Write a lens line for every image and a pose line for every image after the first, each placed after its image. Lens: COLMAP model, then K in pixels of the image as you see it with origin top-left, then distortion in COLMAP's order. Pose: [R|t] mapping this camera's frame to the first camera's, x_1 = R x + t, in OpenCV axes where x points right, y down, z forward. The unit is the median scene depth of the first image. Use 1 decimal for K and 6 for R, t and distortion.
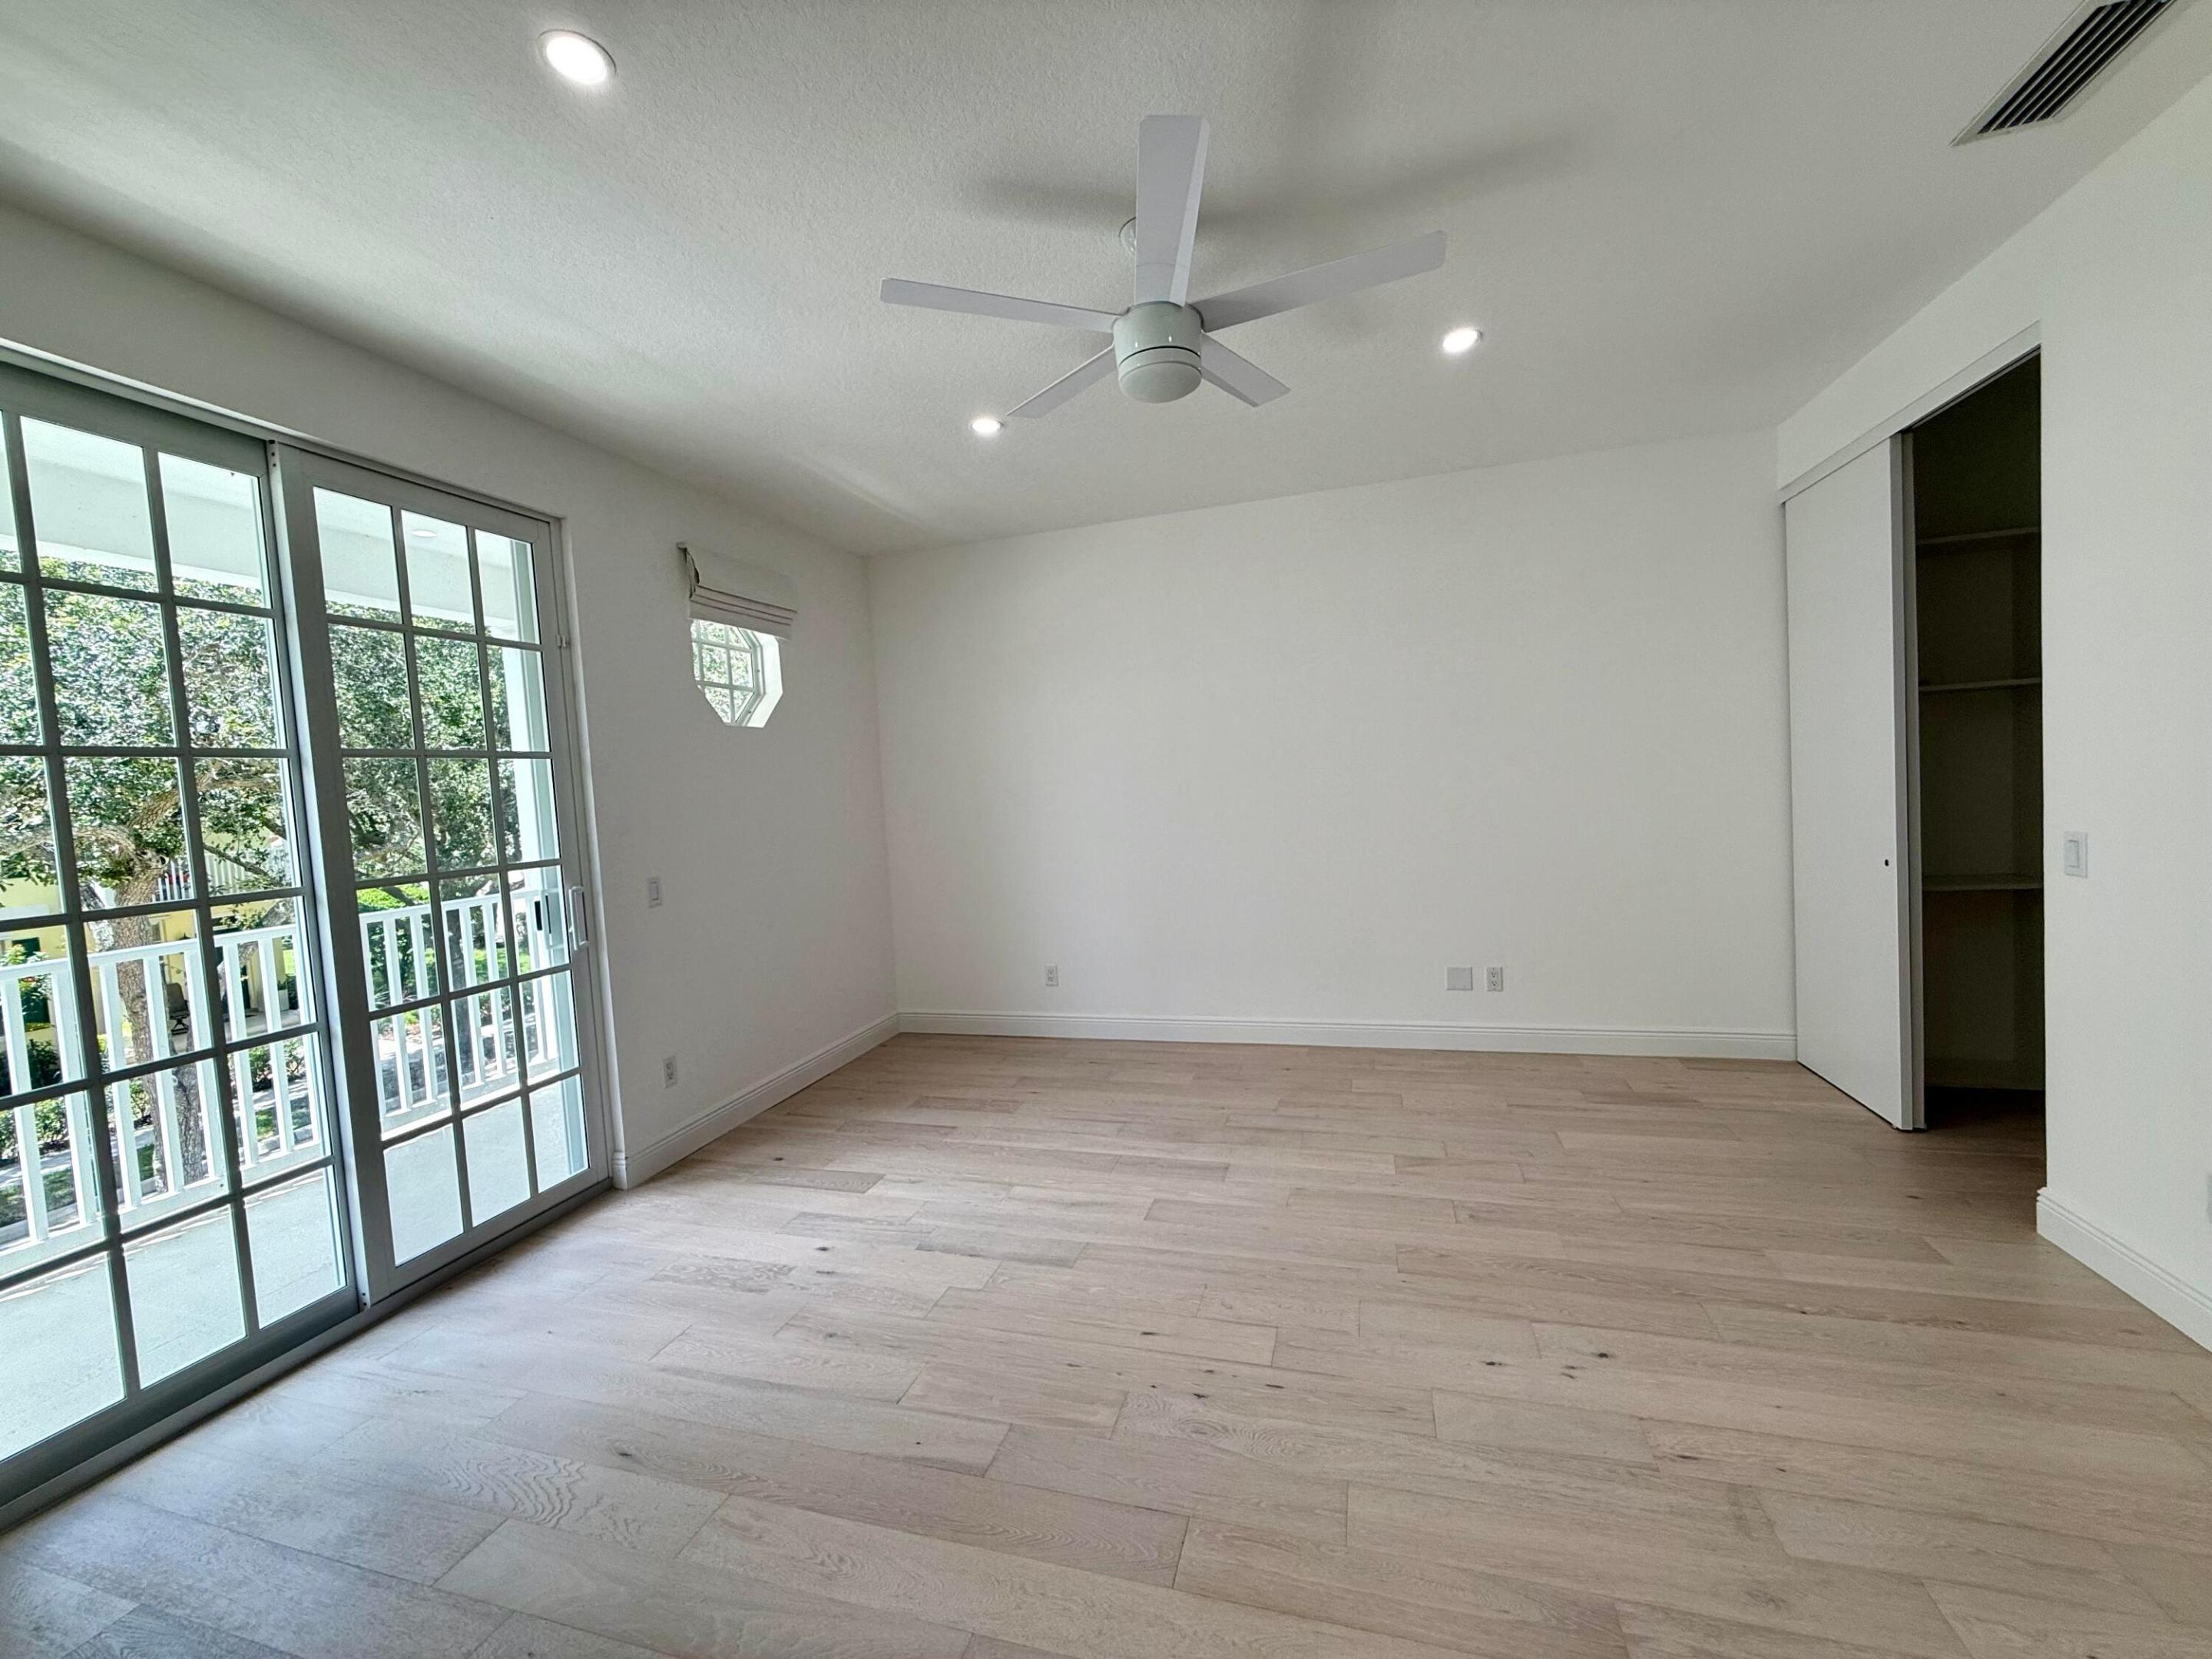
lens RADIAL K [[884.7, 0, 1100.9], [0, 884.7, 825.6], [0, 0, 1]] dist [-0.001009, -0.000137]
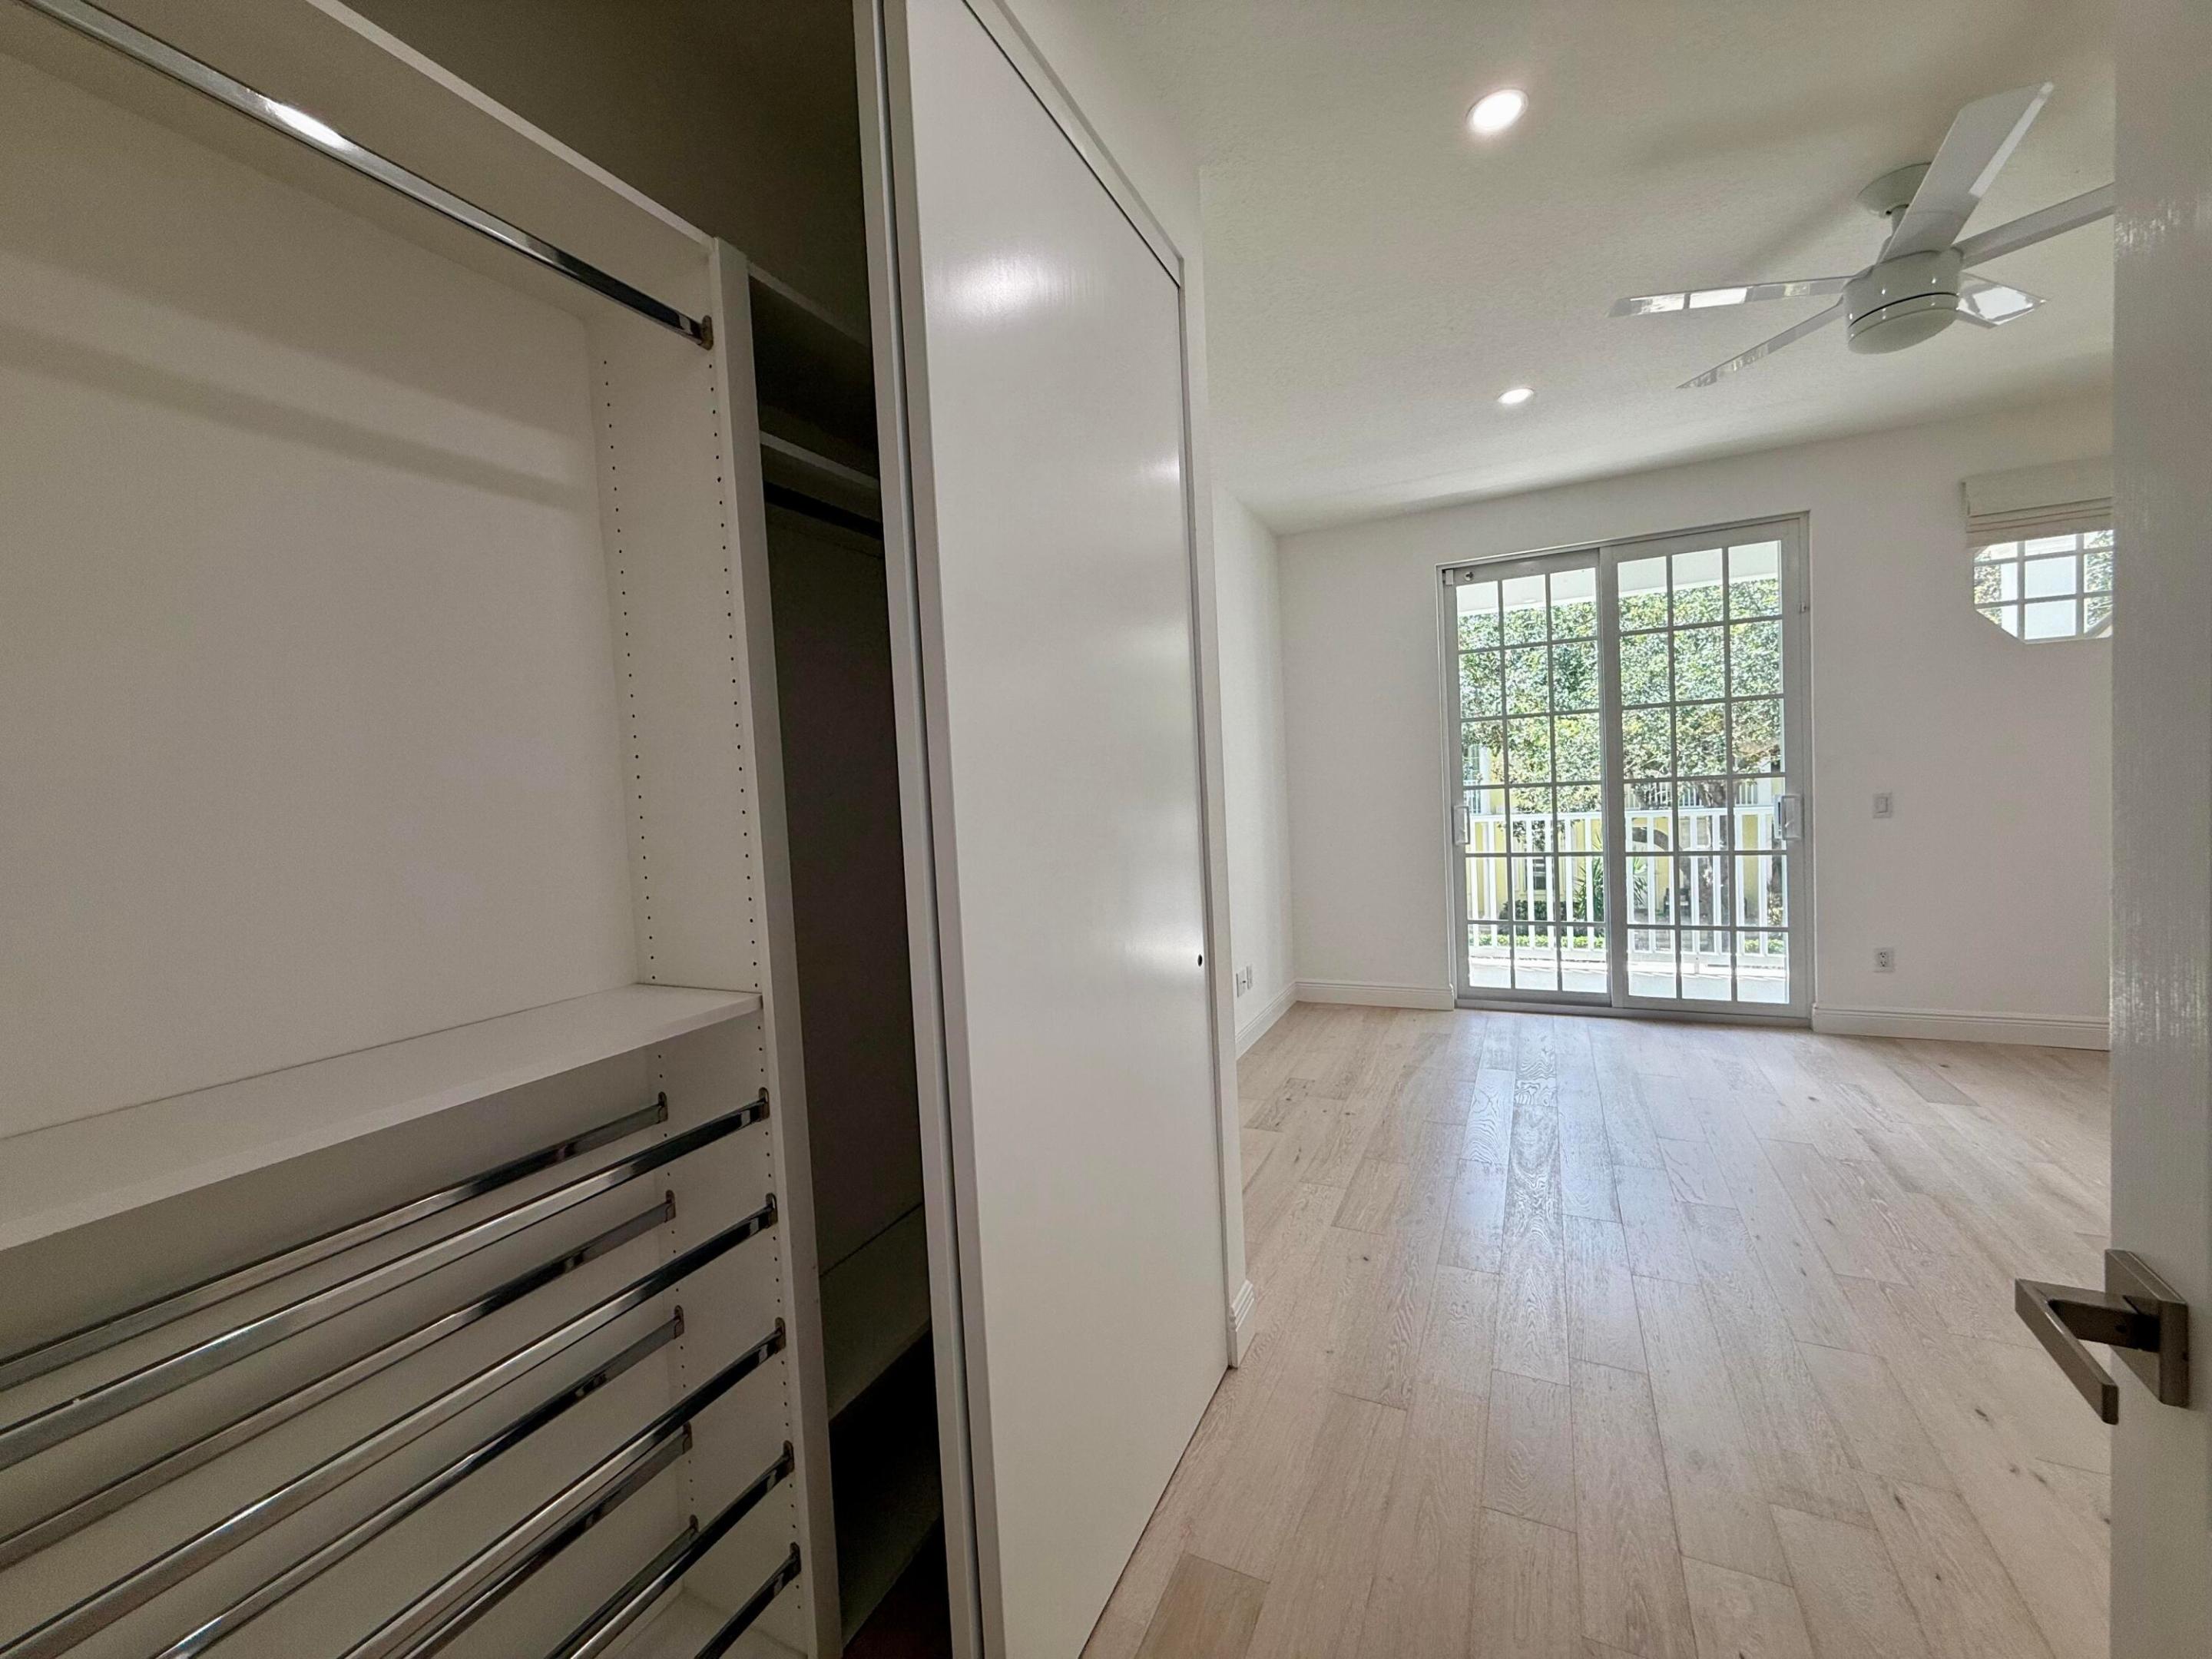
lens RADIAL K [[884.7, 0, 1100.9], [0, 884.7, 825.6], [0, 0, 1]] dist [-0.001009, -0.000137]
pose [[-0.164382, 0.109377, -0.980314, 0.943952], [0.016379, 0.993999, 0.108157, -0.048448], [0.986261, 0.001723, -0.165187, 0.202818]]
